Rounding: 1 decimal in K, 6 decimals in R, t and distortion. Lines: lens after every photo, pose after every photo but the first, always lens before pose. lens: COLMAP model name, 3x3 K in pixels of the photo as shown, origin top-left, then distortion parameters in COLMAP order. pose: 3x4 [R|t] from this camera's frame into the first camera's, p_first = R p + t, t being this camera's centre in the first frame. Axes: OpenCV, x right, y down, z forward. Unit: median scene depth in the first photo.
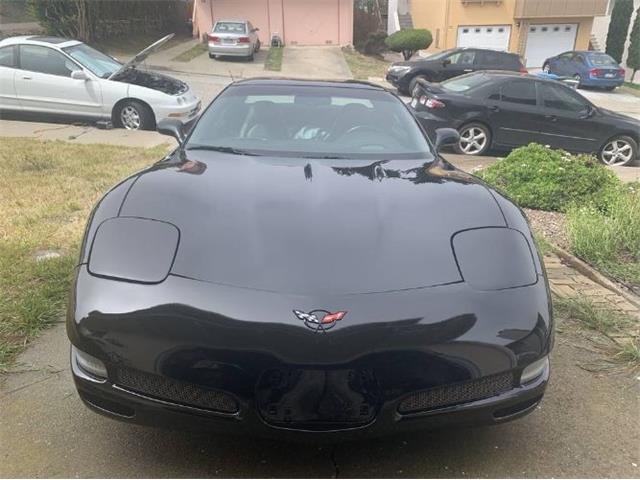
lens RADIAL K [[524.6, 0, 286.8], [0, 524.6, 217.1], [0, 0, 1]] dist [-0.004168, -0.002138]
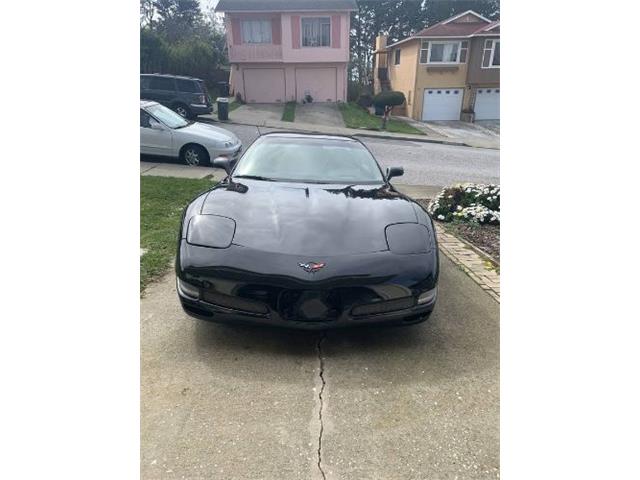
lens RADIAL K [[549.3, 0, 320.0], [0, 549.3, 240.0], [0, 0, 1]] dist [-0.001622, -0.000059]
pose [[0.999681, 0.002853, 0.025092, 0.026222], [-0.002383, 0.999822, -0.018735, 0.071026], [-0.025141, 0.018670, 0.999510, -0.529012]]
